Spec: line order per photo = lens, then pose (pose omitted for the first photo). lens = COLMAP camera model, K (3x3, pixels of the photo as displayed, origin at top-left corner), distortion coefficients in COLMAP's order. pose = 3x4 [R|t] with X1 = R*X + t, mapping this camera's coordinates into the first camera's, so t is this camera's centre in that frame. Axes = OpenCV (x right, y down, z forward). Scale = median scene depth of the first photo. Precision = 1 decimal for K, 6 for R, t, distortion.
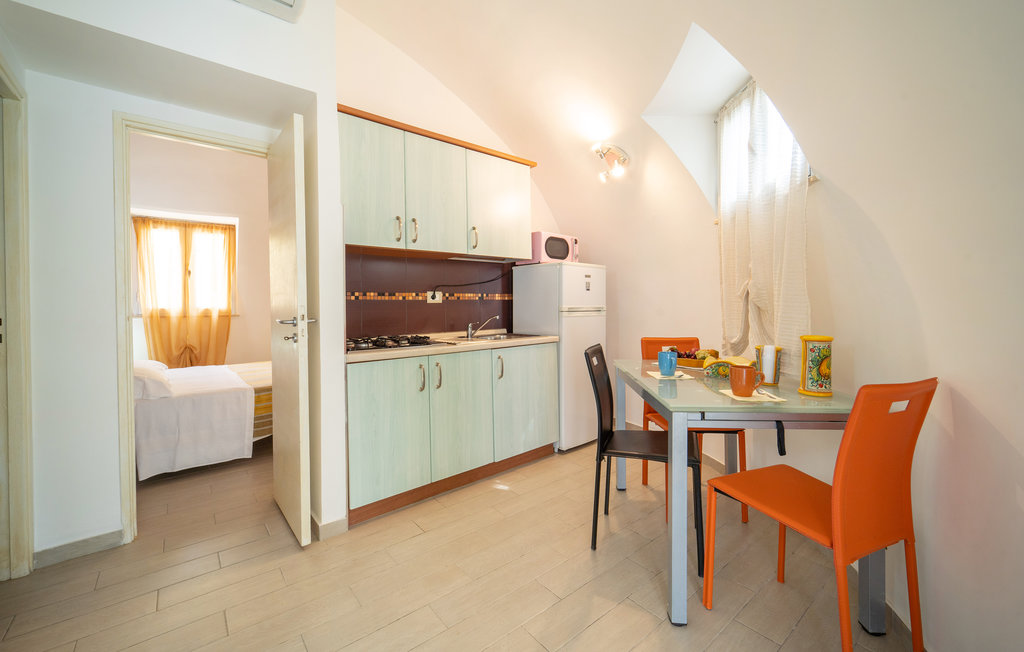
lens RADIAL K [[412.6, 0, 512.2], [0, 412.6, 304.9], [0, 0, 1]] dist [0.000404, -0.000167]
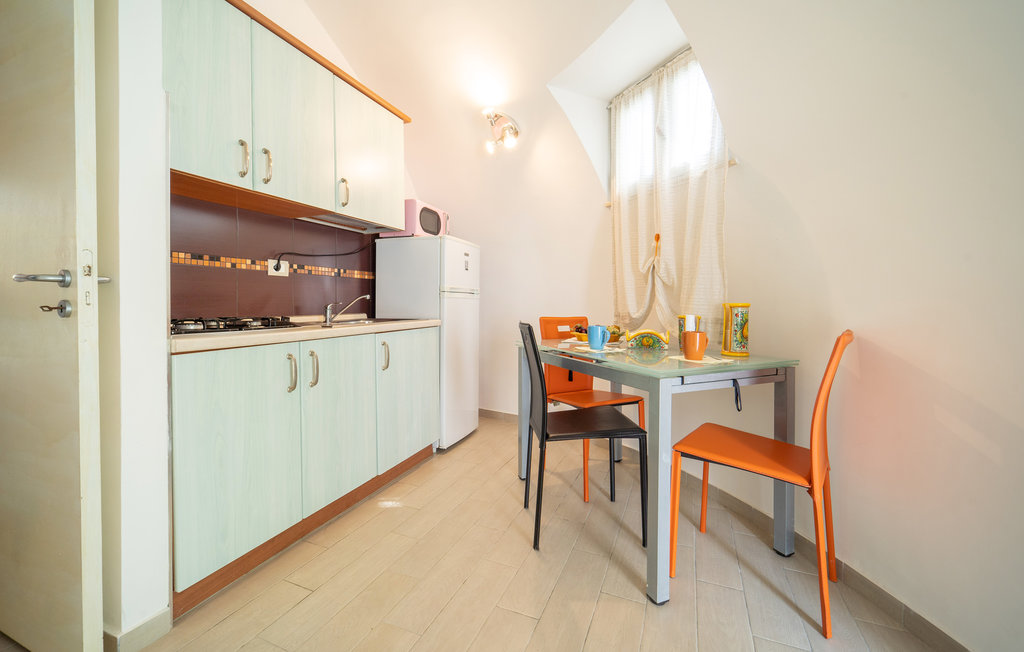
lens RADIAL K [[412.6, 0, 512.2], [0, 412.6, 304.9], [0, 0, 1]] dist [0.000404, -0.000167]
pose [[0.883102, 0.007853, 0.469116, -0.175166], [-0.008131, 0.999966, -0.001433, 0.047677], [-0.469111, -0.002549, 0.883135, 0.164015]]
